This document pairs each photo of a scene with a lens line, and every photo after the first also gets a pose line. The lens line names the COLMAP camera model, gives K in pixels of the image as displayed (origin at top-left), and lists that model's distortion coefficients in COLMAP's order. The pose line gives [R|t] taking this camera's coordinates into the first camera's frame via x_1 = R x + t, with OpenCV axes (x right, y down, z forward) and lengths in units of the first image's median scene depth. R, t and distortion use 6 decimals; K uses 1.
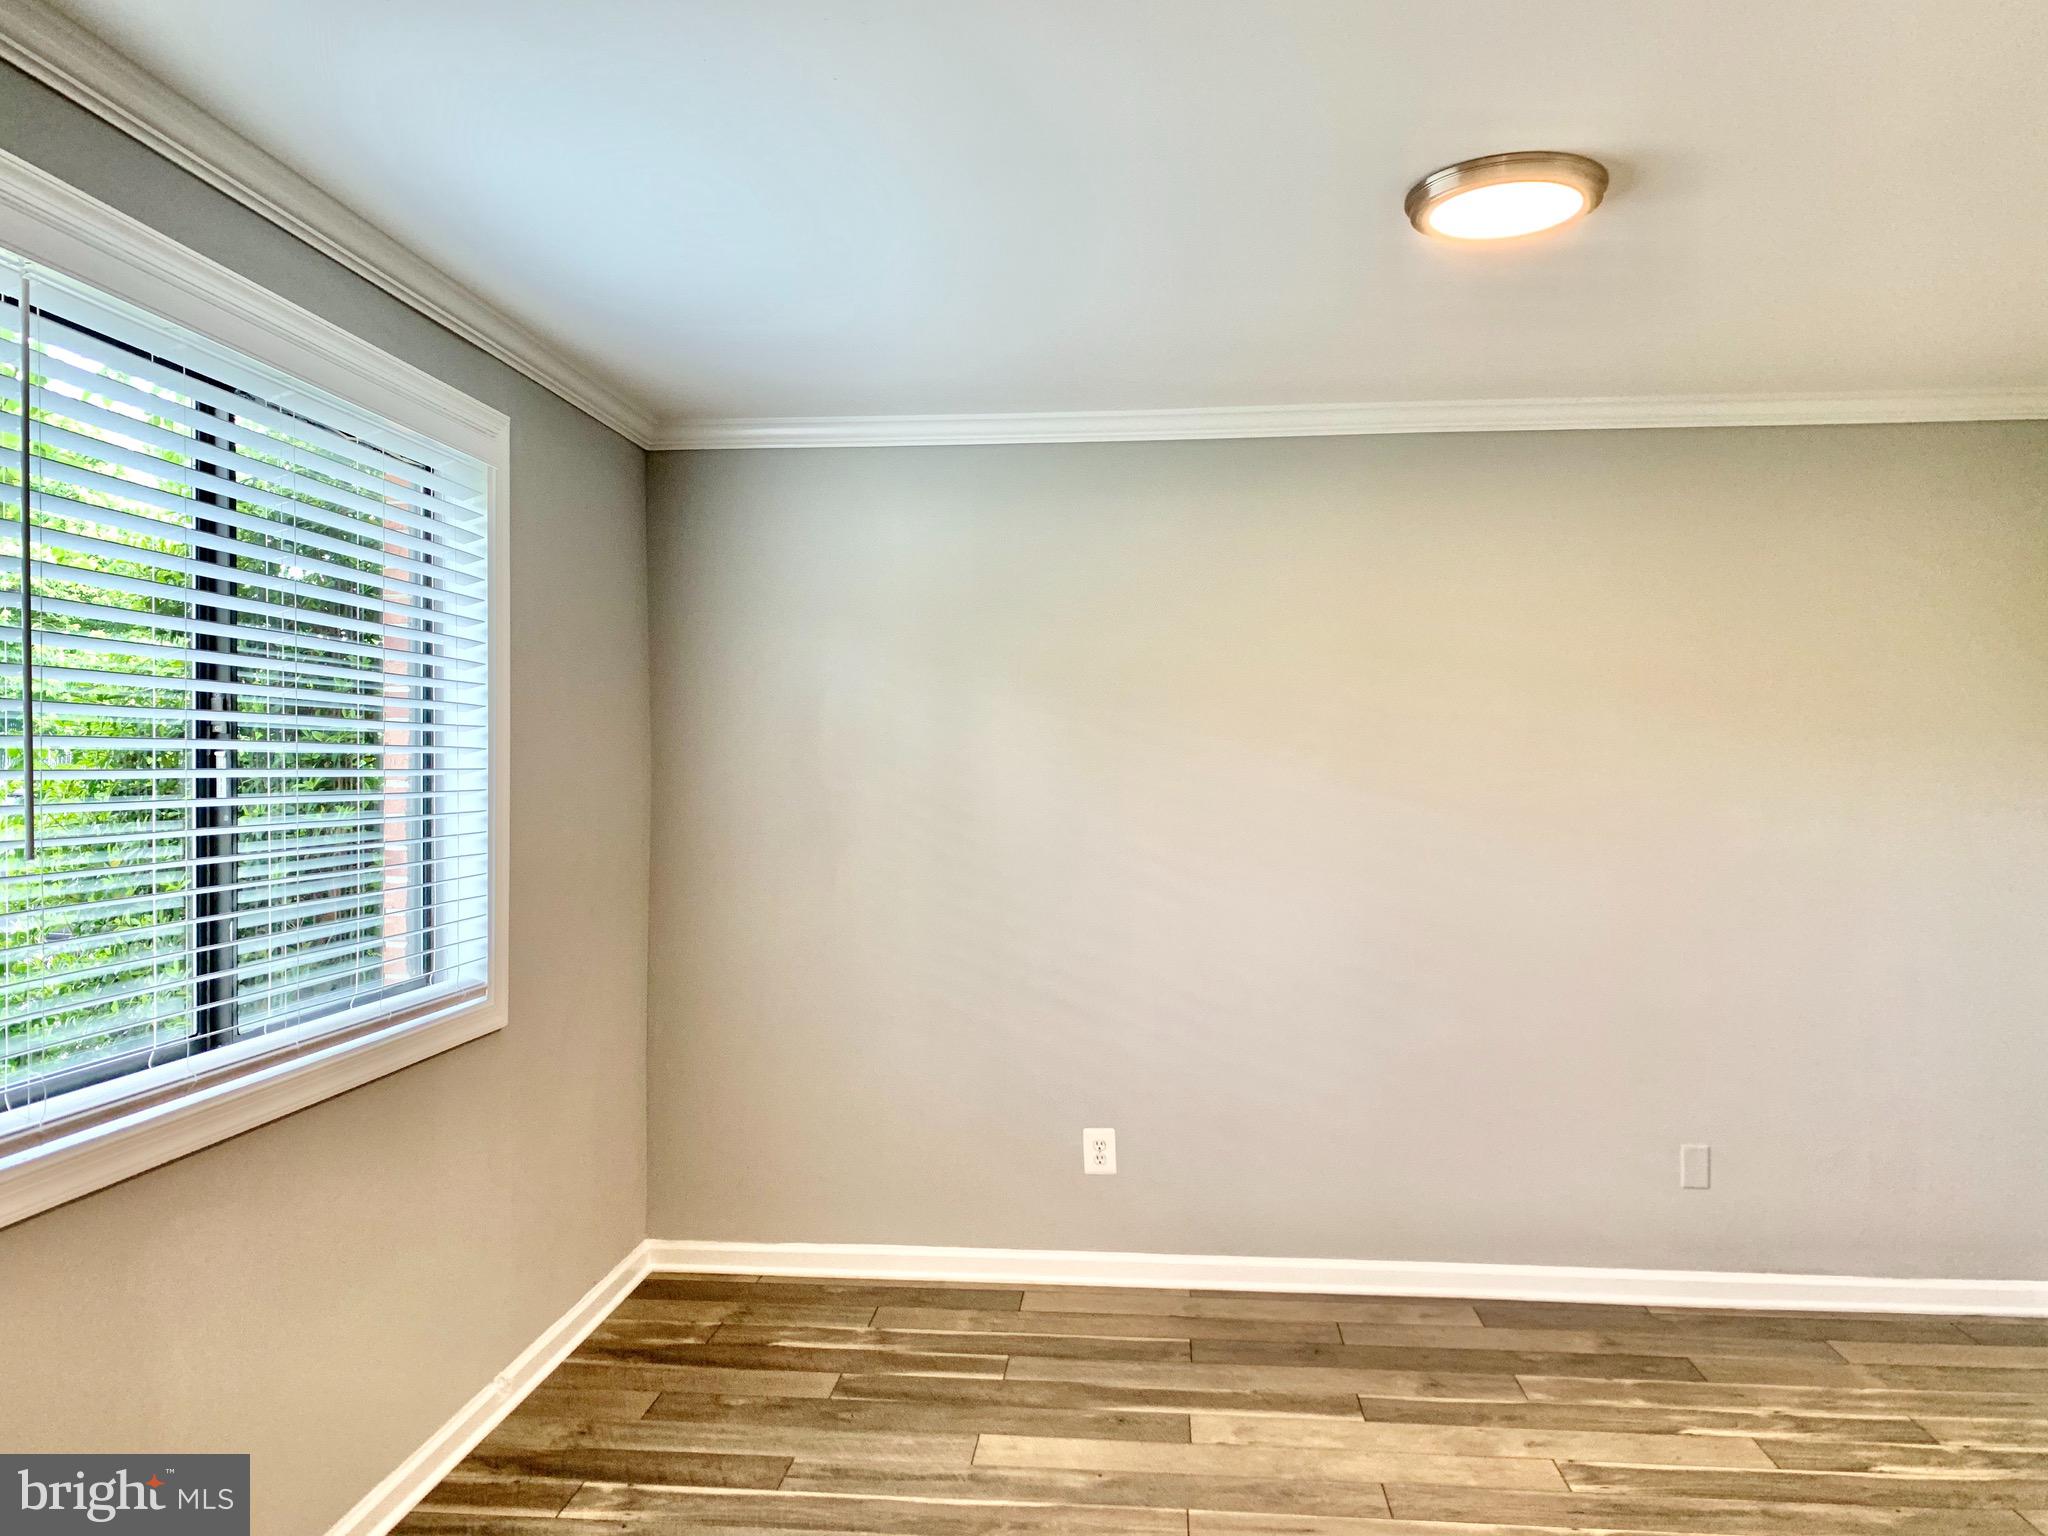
lens RADIAL K [[1563.7, 0, 1014.3], [0, 1563.7, 769.9], [0, 0, 1]] dist [0.006356, -0.011945]
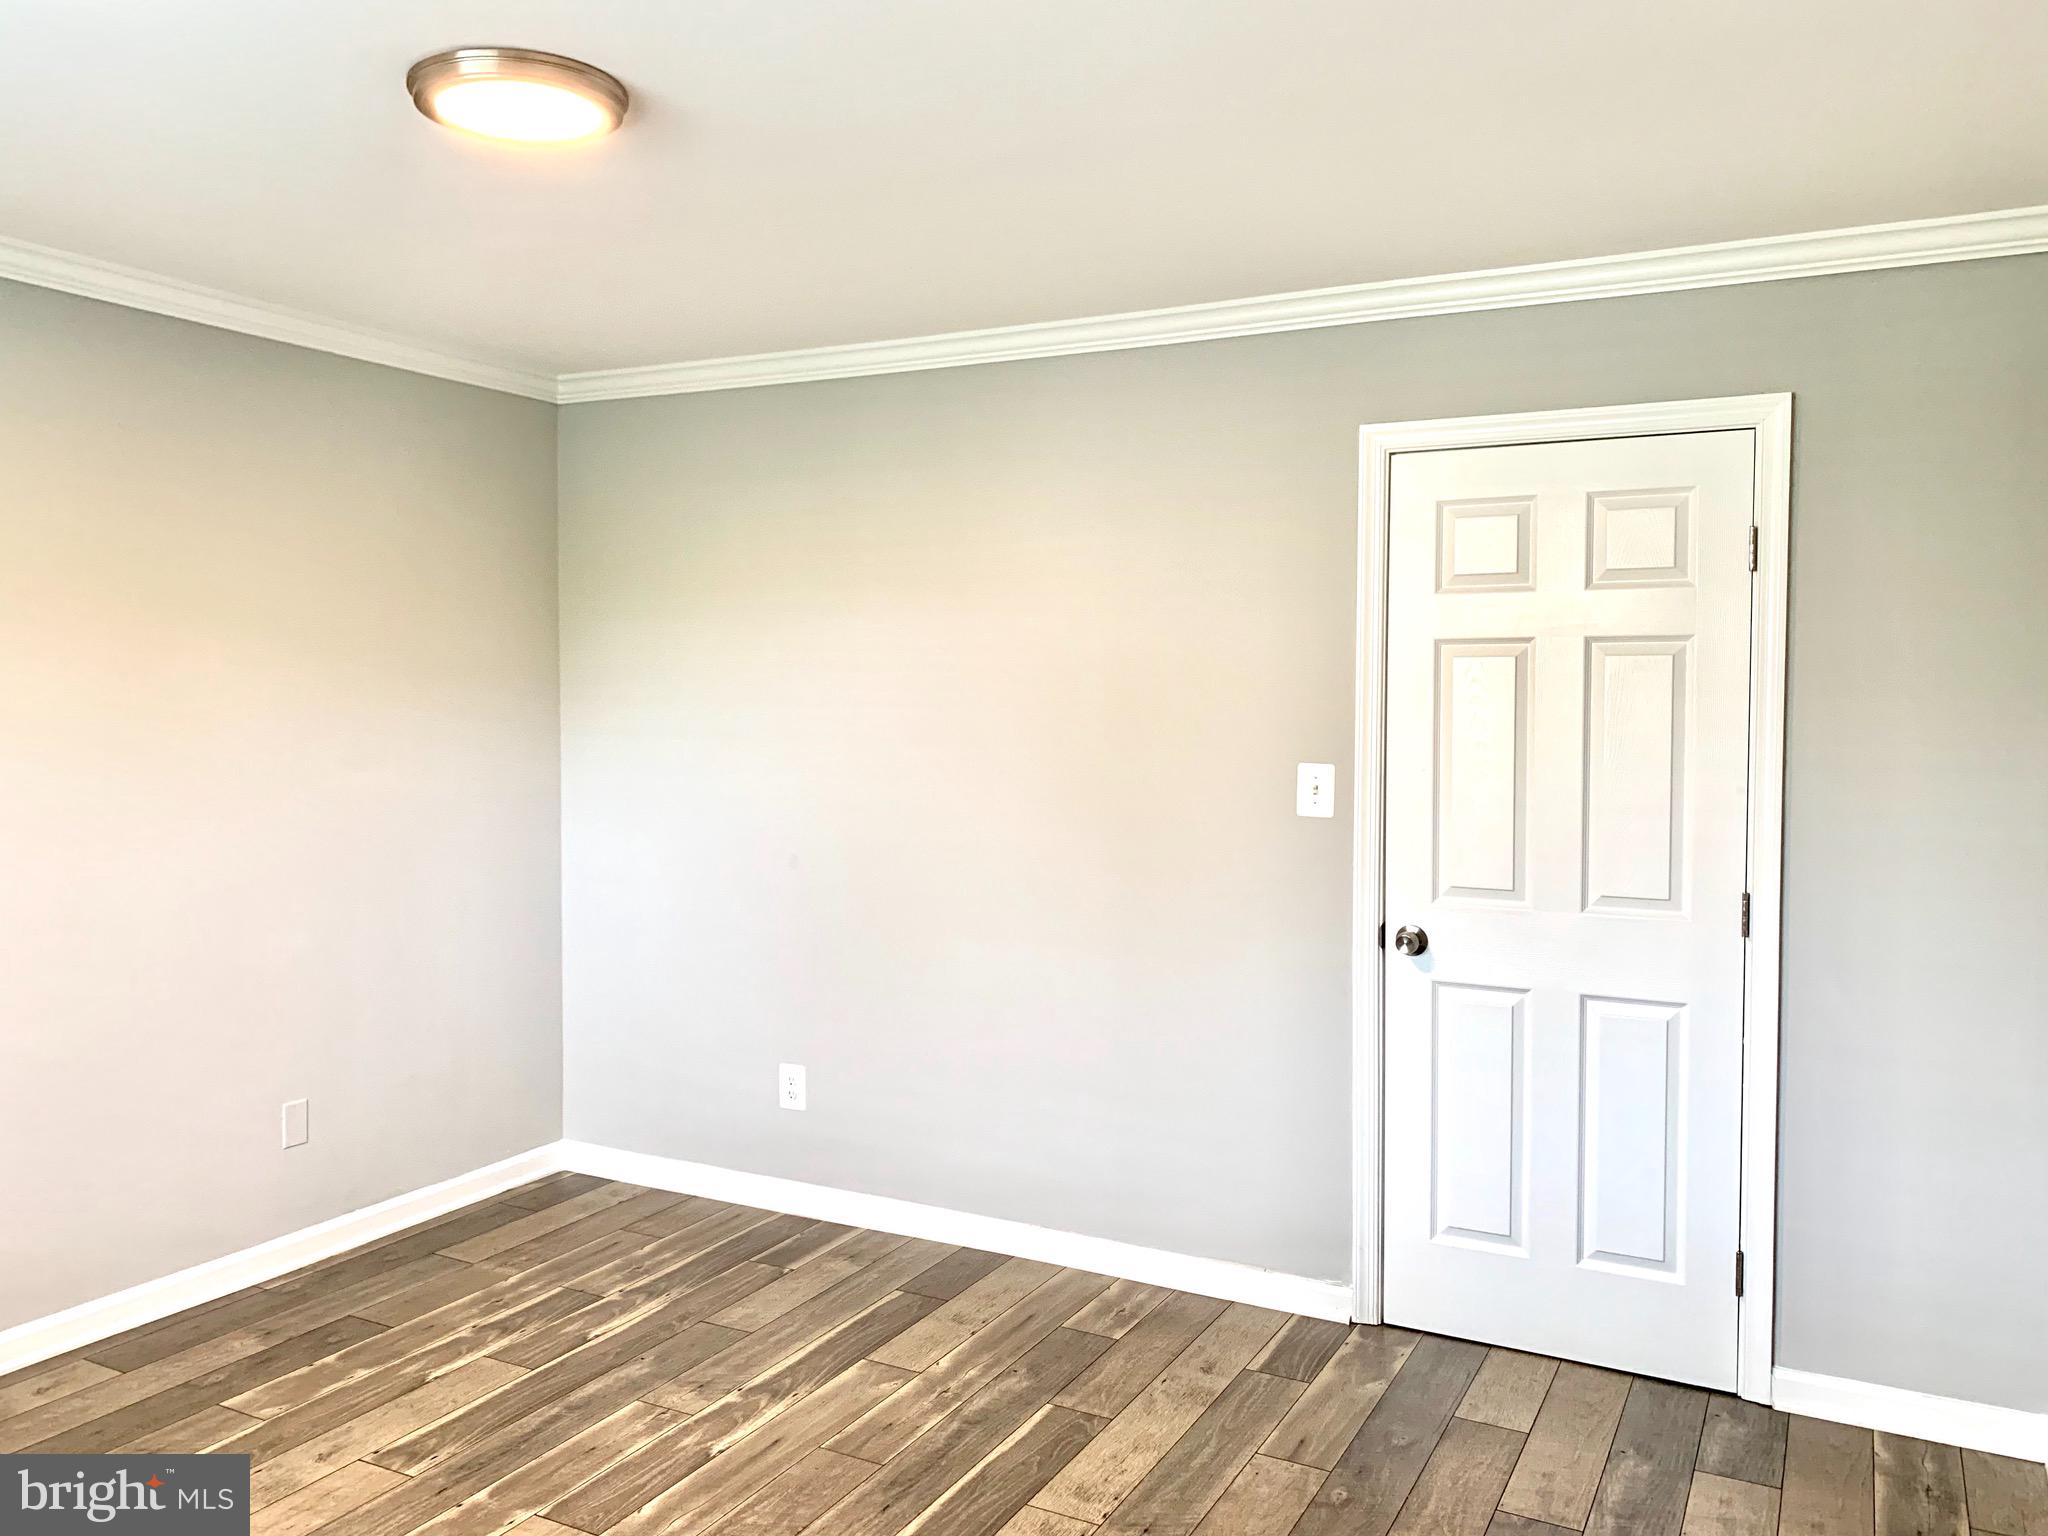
lens RADIAL K [[1563.7, 0, 1016.9], [0, 1563.7, 762.2], [0, 0, 1]] dist [0.006356, -0.011945]
pose [[0.394825, -0.041780, 0.917806, -0.306924], [0.006753, 0.999070, 0.042575, -0.003502], [-0.918732, -0.010612, 0.394740, 0.270492]]
